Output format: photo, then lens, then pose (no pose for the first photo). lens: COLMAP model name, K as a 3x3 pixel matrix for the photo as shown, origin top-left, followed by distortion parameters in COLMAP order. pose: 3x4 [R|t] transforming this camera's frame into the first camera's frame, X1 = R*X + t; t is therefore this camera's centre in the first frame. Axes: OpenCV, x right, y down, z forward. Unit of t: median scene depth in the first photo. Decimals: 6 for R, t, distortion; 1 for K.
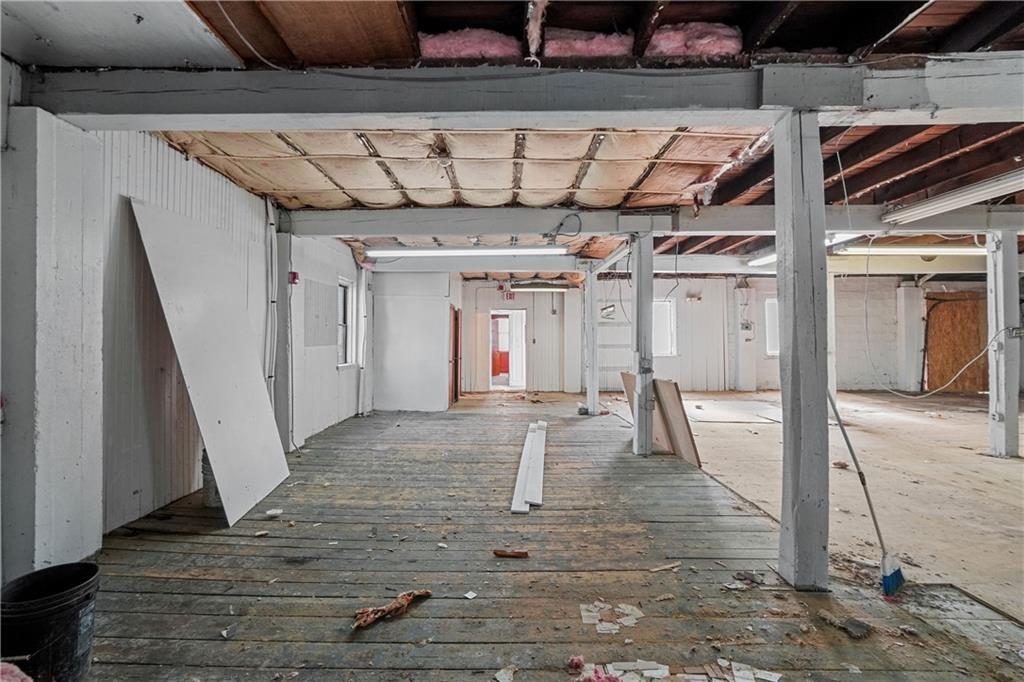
lens RADIAL K [[453.6, 0, 502.3], [0, 453.6, 333.4], [0, 0, 1]] dist [0.002080, 0.000622]
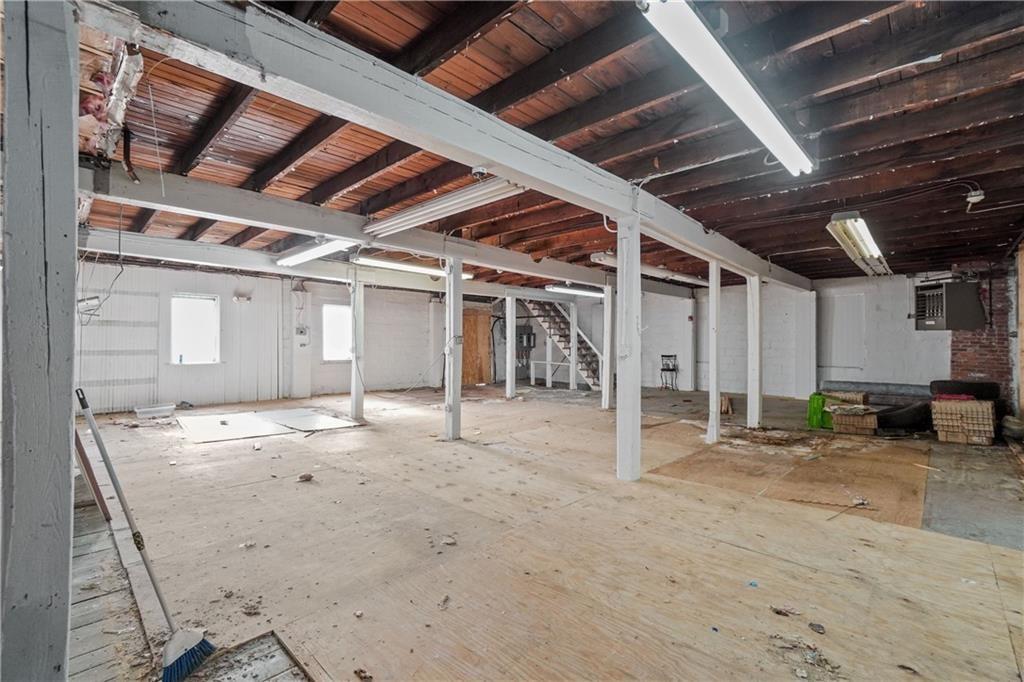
lens RADIAL K [[447.4, 0, 502.9], [0, 447.4, 339.2], [0, 0, 1]] dist [-0.004449, 0.000609]
pose [[0.697825, 0.012275, 0.716163, 0.249147], [-0.013425, 0.999902, -0.004058, -0.000228], [-0.716142, -0.006783, 0.697922, 0.039462]]
